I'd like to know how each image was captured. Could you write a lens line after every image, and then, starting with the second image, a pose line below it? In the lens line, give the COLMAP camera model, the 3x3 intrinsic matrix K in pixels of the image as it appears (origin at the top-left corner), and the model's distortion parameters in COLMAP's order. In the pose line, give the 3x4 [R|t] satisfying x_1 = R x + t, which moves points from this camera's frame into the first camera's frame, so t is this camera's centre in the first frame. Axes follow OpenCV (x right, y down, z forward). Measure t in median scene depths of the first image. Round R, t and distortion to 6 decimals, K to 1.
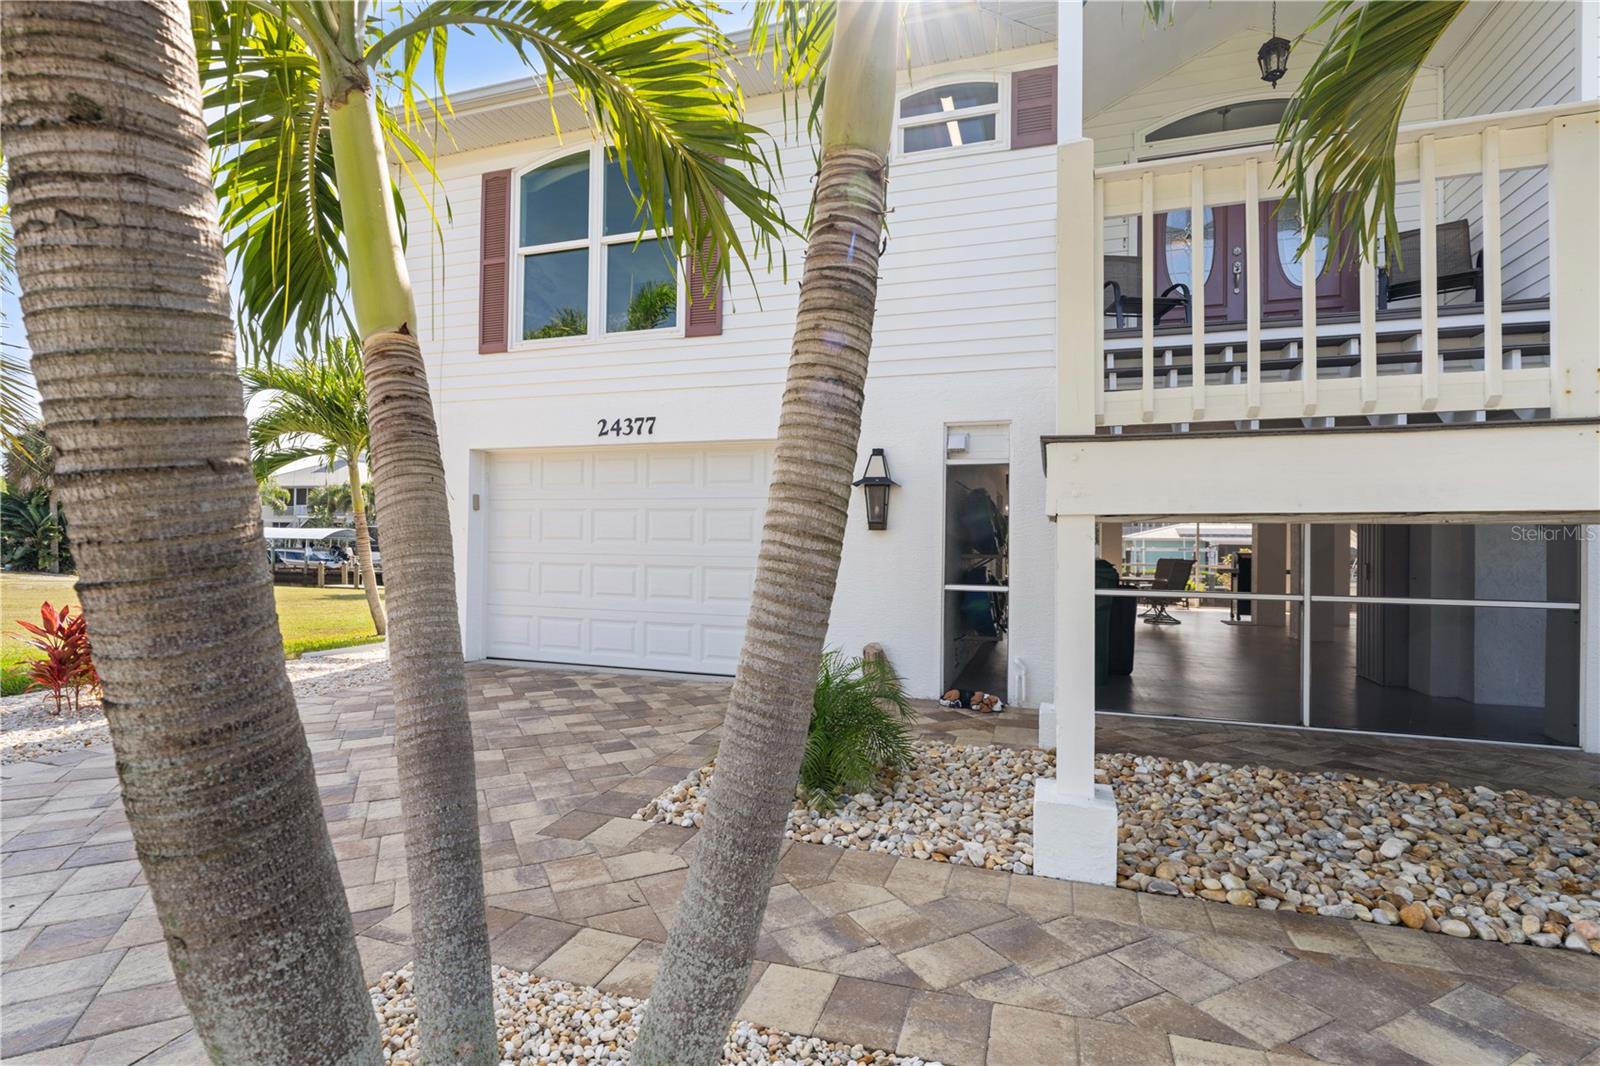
lens RADIAL K [[756.8, 0, 824.1], [0, 756.8, 531.9], [0, 0, 1]] dist [-0.012730, 0.000238]
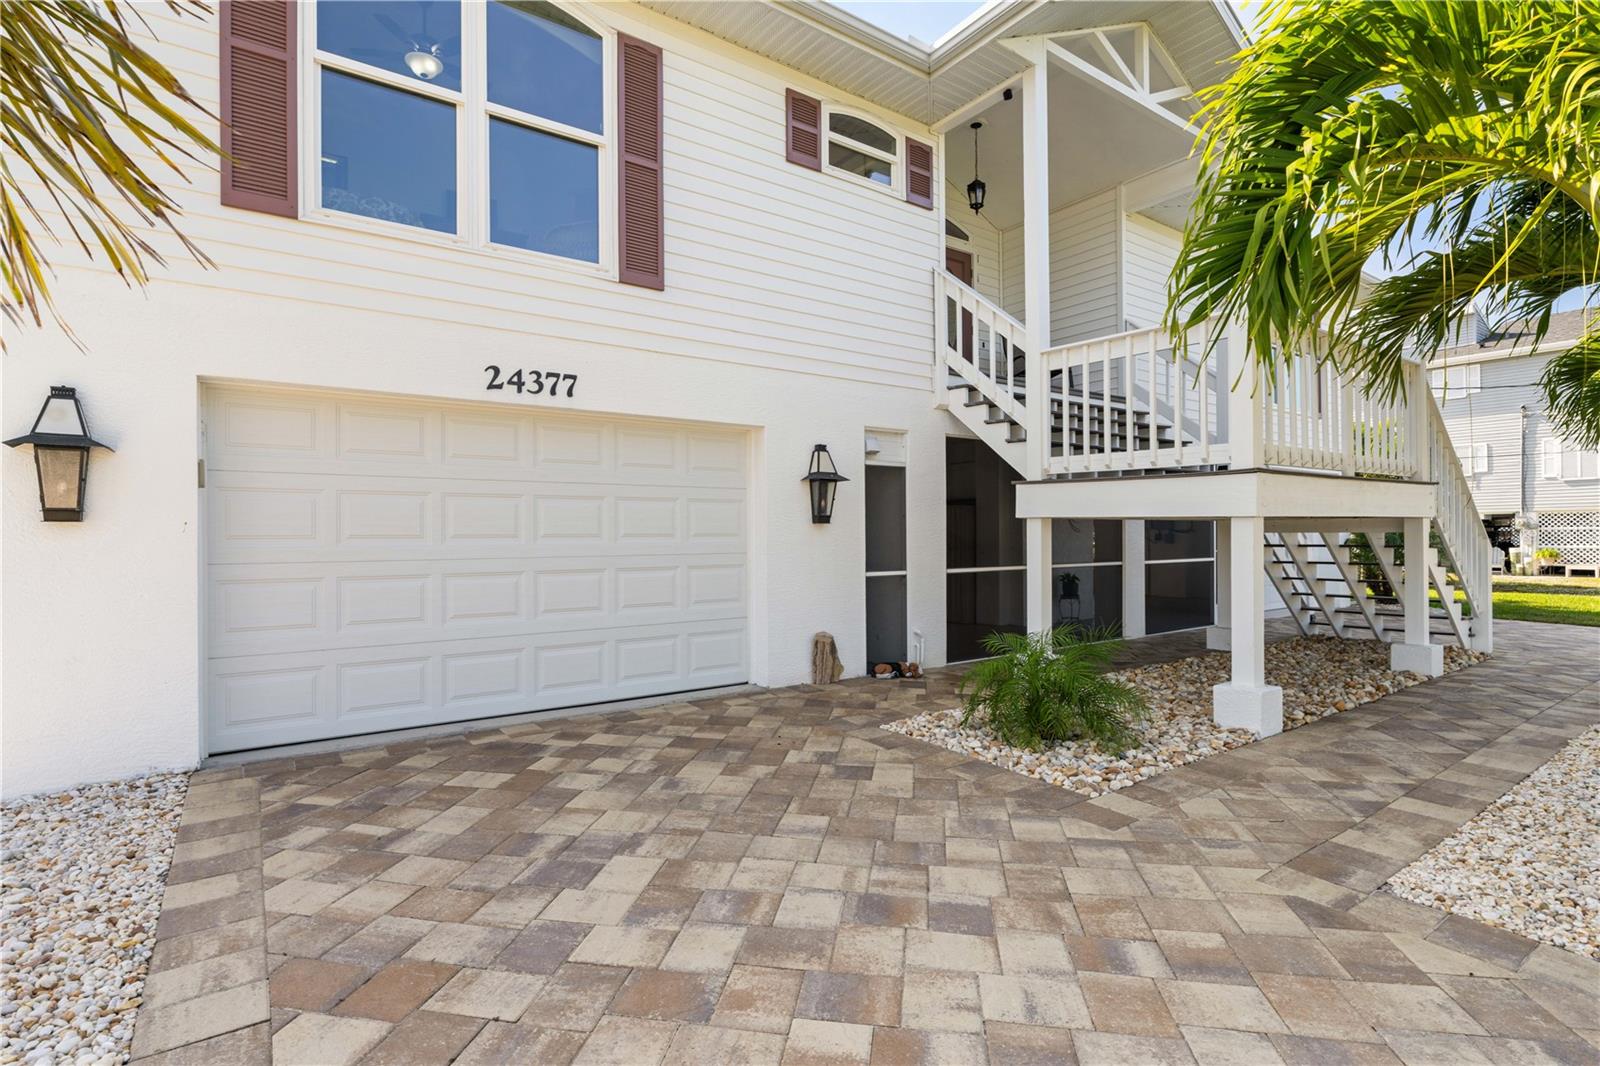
lens RADIAL K [[756.8, 0, 824.1], [0, 756.8, 531.9], [0, 0, 1]] dist [-0.012730, 0.000238]
pose [[0.597084, -0.014199, 0.802053, -0.701918], [-0.005938, 0.999738, 0.022119, -0.012698], [-0.802157, -0.017969, 0.596843, 0.347722]]
